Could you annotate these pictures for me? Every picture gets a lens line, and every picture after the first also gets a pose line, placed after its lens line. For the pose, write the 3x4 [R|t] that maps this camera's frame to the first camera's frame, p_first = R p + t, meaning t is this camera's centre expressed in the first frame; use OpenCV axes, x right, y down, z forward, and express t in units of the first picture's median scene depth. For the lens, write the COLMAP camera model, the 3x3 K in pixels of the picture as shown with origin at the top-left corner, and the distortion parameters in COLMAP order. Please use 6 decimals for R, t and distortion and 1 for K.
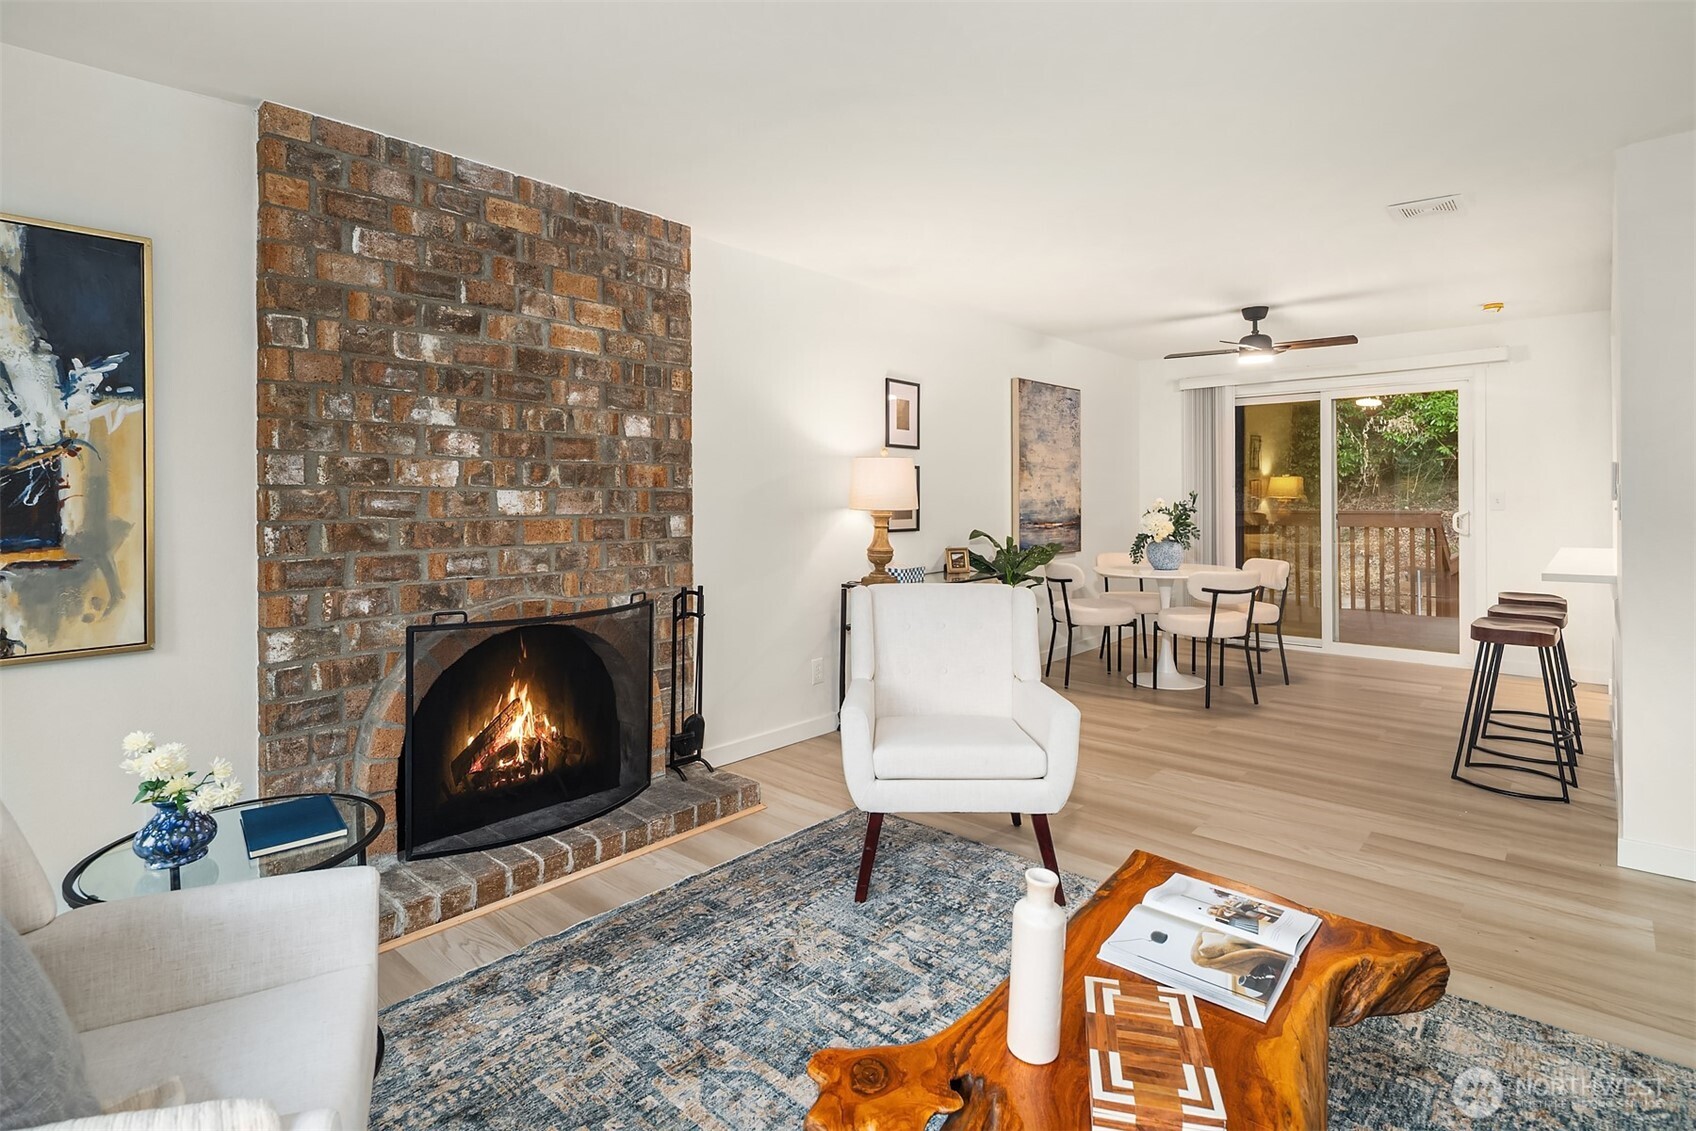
lens RADIAL K [[836.9, 0, 842.0], [0, 836.9, 507.5], [0, 0, 1]] dist [0.004062, -0.004857]
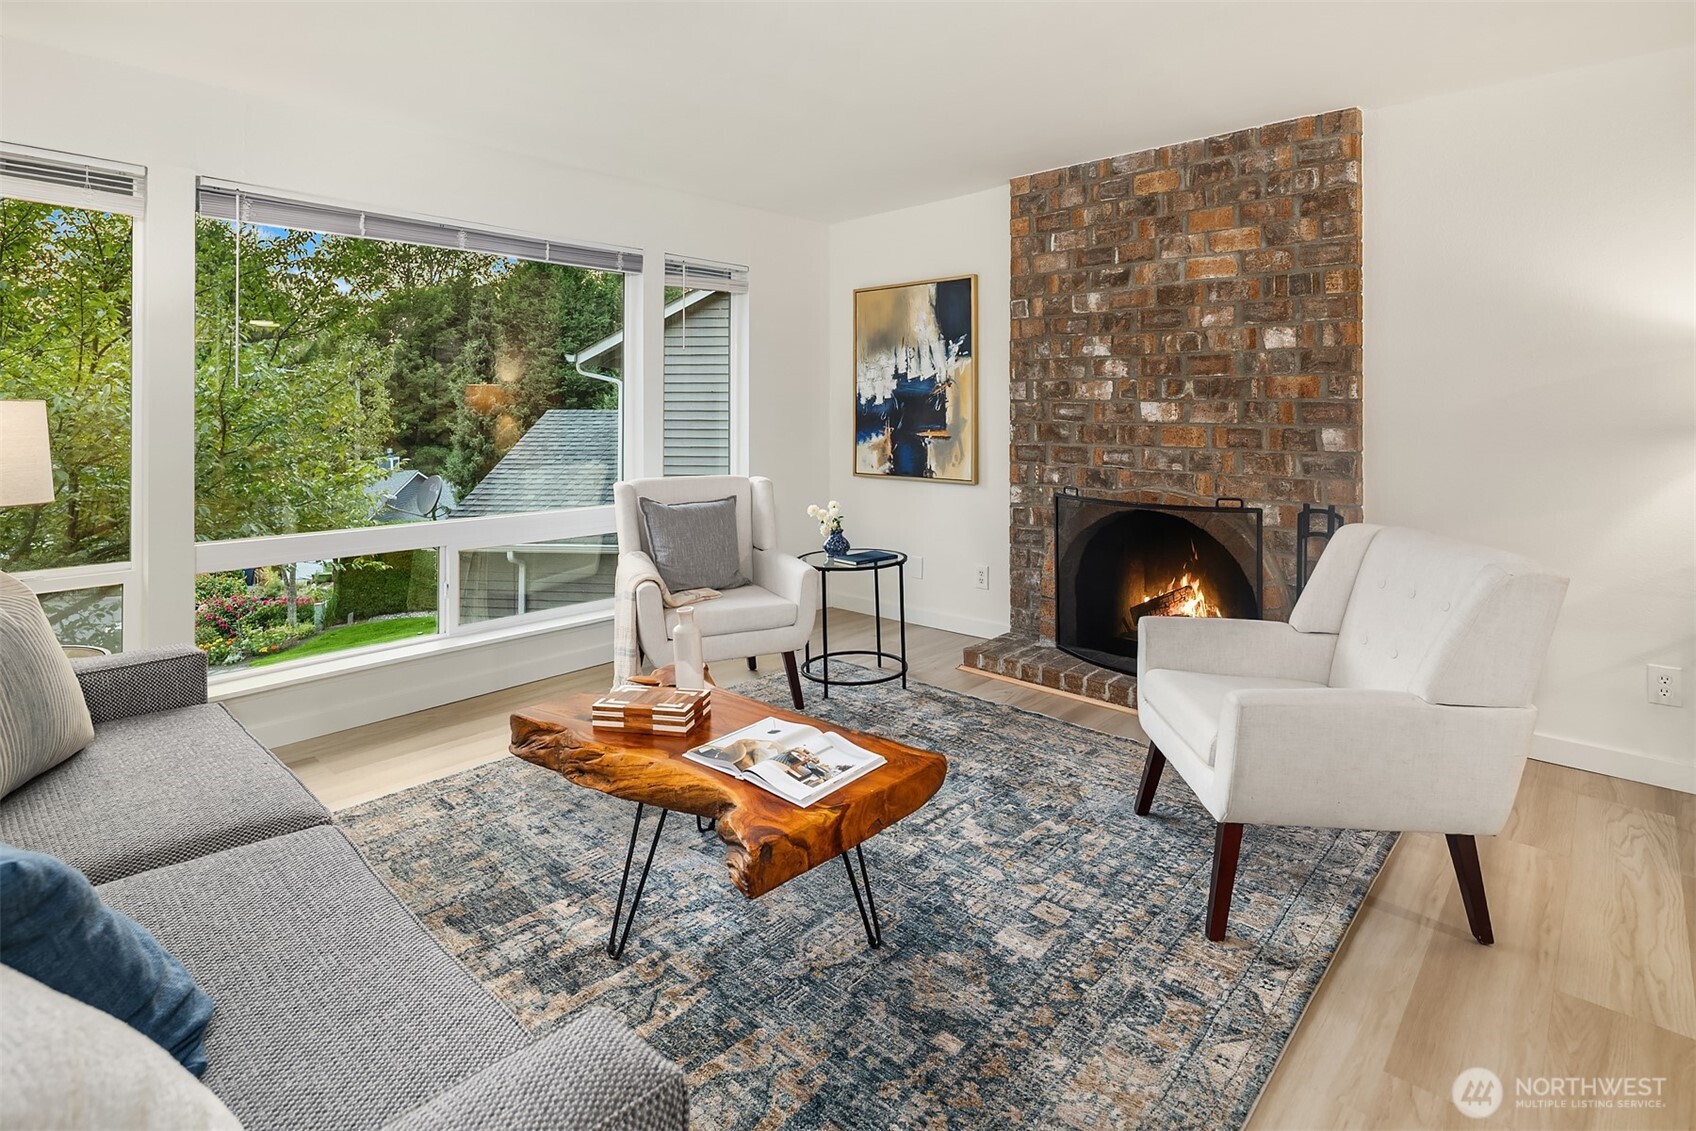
lens RADIAL K [[836.9, 0, 855.3], [0, 836.9, 422.3], [0, 0, 1]] dist [0.004062, -0.004857]
pose [[-0.003644, 0.024270, -0.999699, 0.962851], [-0.012745, 0.999623, 0.024315, -0.016875], [0.999912, 0.012830, -0.003333, 0.625248]]
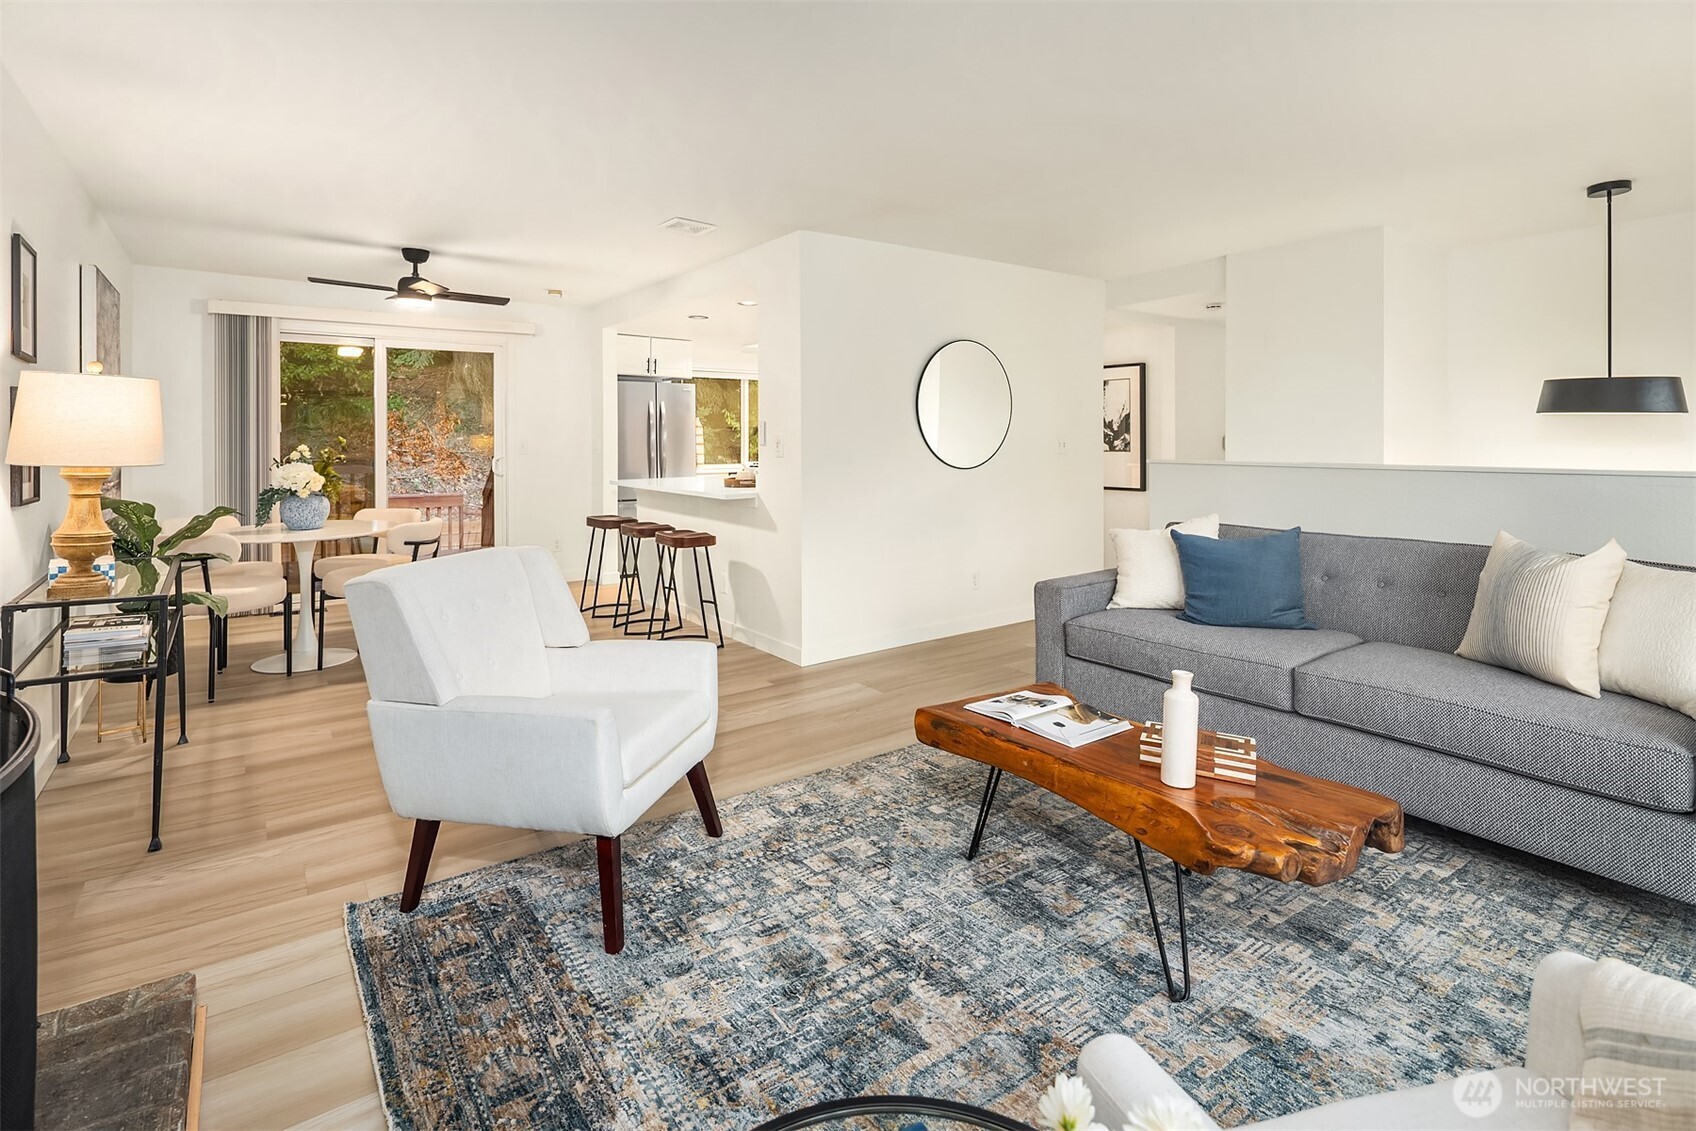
lens RADIAL K [[836.9, 0, 847.6], [0, 836.9, 439.1], [0, 0, 1]] dist [0.004062, -0.004857]
pose [[0.204880, 0.001628, 0.978786, -0.677843], [0.016610, 0.999849, -0.005139, -0.007926], [-0.978646, 0.017310, 0.204822, 0.583961]]
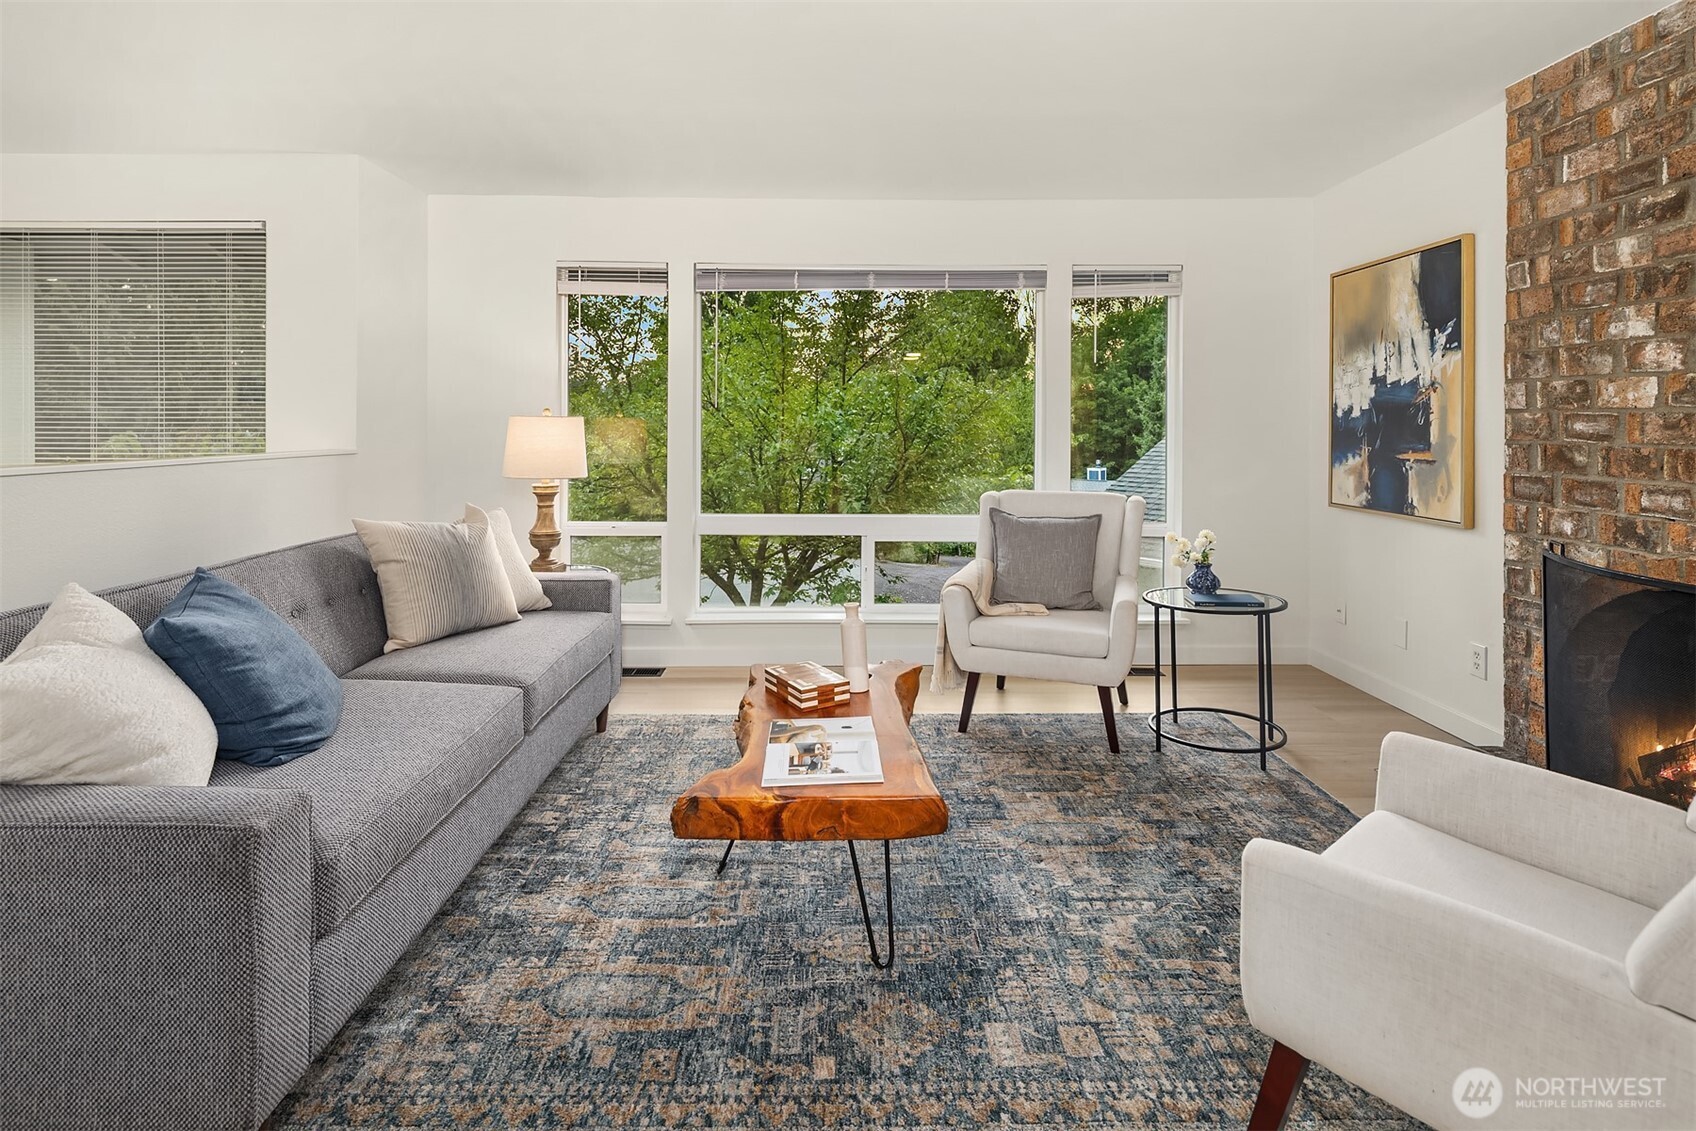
lens RADIAL K [[836.9, 0, 844.3], [0, 836.9, 439.0], [0, 0, 1]] dist [0.004062, -0.004857]
pose [[-0.735199, 0.019761, -0.677563, 0.748947], [-0.003773, 0.999440, 0.033243, -0.019000], [0.677841, 0.026996, -0.734713, 1.133203]]
